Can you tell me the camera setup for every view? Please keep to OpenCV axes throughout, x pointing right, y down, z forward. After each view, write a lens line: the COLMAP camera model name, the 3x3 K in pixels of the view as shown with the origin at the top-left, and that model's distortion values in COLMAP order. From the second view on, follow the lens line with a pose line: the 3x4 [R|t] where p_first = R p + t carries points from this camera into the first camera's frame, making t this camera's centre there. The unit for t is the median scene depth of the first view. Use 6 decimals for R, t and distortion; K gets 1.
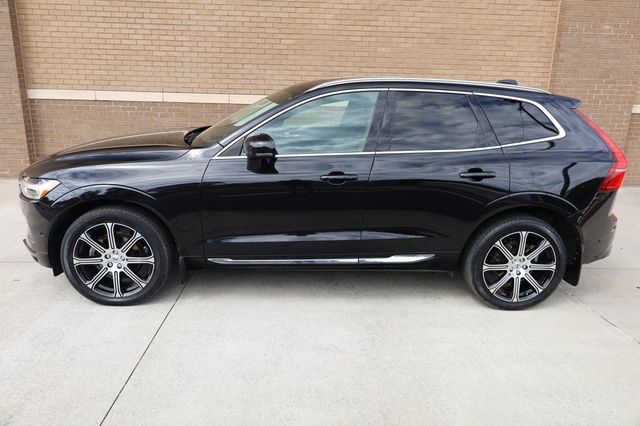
lens RADIAL K [[485.3, 0, 320.0], [0, 485.3, 213.0], [0, 0, 1]] dist [-0.009945, -0.003050]
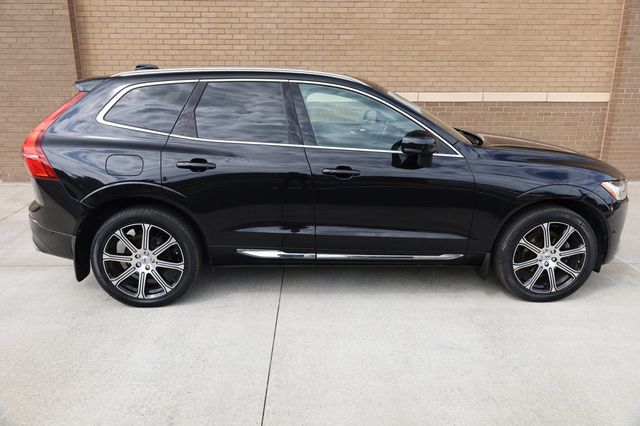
lens RADIAL K [[495.4, 0, 320.0], [0, 495.4, 213.0], [0, 0, 1]] dist [-0.012291, 0.000675]
pose [[0.999432, -0.017991, -0.028498, -0.097861], [0.018133, 0.999824, 0.004715, -0.002060], [0.028409, -0.005229, 0.999583, -0.007478]]
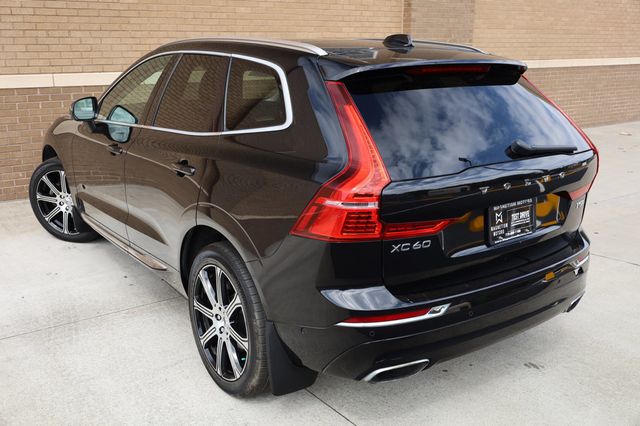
lens RADIAL K [[621.9, 0, 320.0], [0, 621.9, 213.0], [0, 0, 1]] dist [-0.007911, 0.004305]
pose [[0.850163, -0.165988, 0.499671, -0.352386], [0.164388, 0.985247, 0.047595, -0.024250], [-0.500200, 0.041677, 0.864906, 0.030342]]
